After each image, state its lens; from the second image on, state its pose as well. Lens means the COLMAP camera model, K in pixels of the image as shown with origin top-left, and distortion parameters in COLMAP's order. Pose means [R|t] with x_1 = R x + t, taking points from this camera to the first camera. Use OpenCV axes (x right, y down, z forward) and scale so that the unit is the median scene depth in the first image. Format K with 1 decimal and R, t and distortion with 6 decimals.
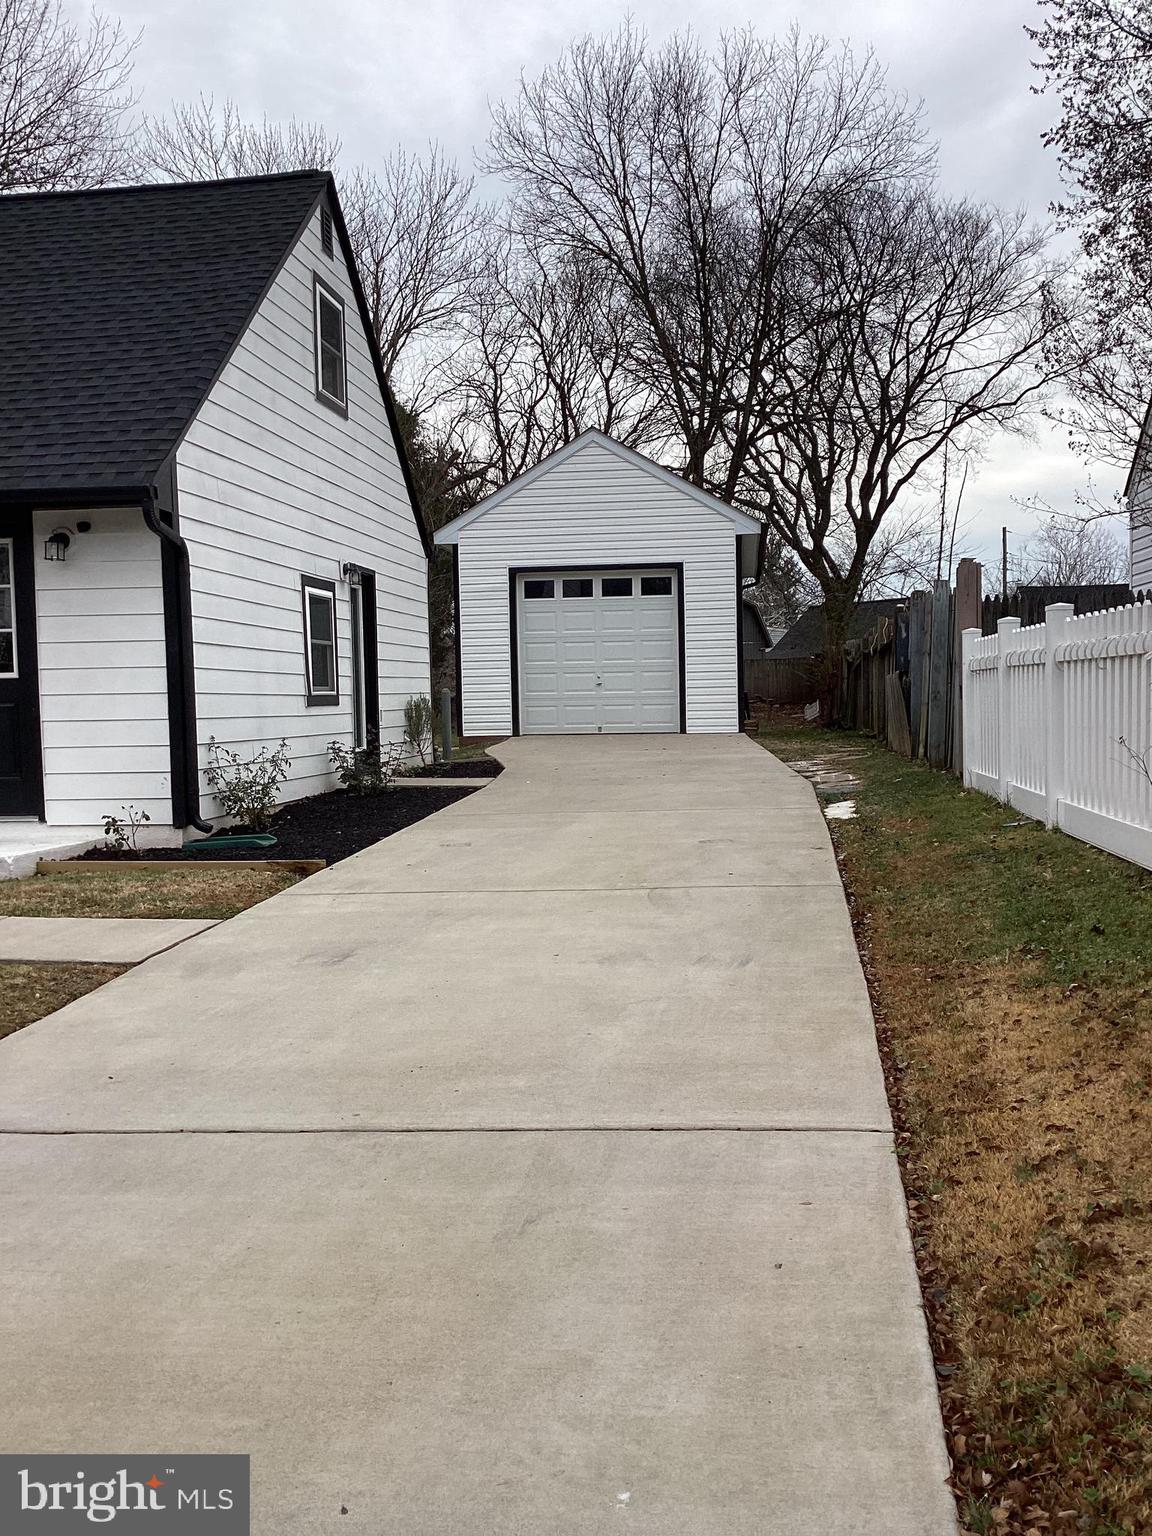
lens RADIAL K [[1392.6, 0, 571.3], [0, 1392.6, 775.5], [0, 0, 1]] dist [0.101466, -0.152105]
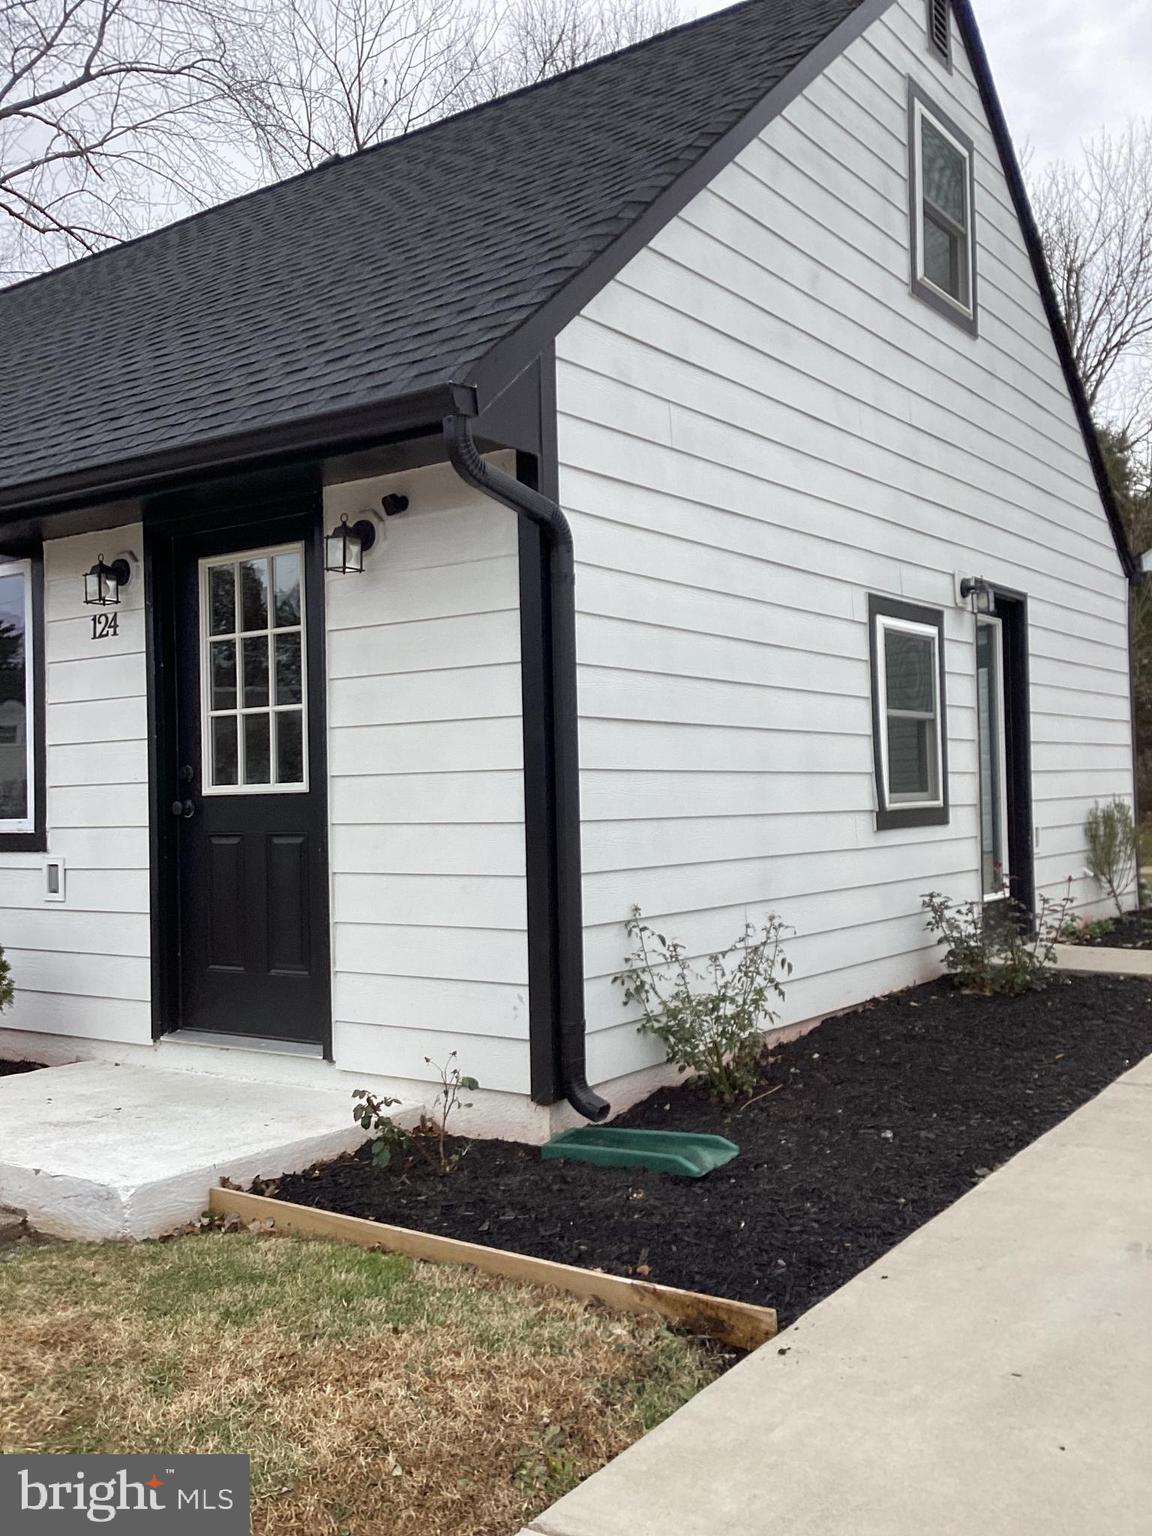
lens RADIAL K [[1398.8, 0, 547.1], [0, 1398.8, 774.5], [0, 0, 1]] dist [0.176852, -0.368313]
pose [[0.877513, -0.007993, -0.479485, -0.036204], [-0.021135, 0.998245, -0.055320, -0.038273], [0.479086, 0.058678, 0.875804, 0.452330]]
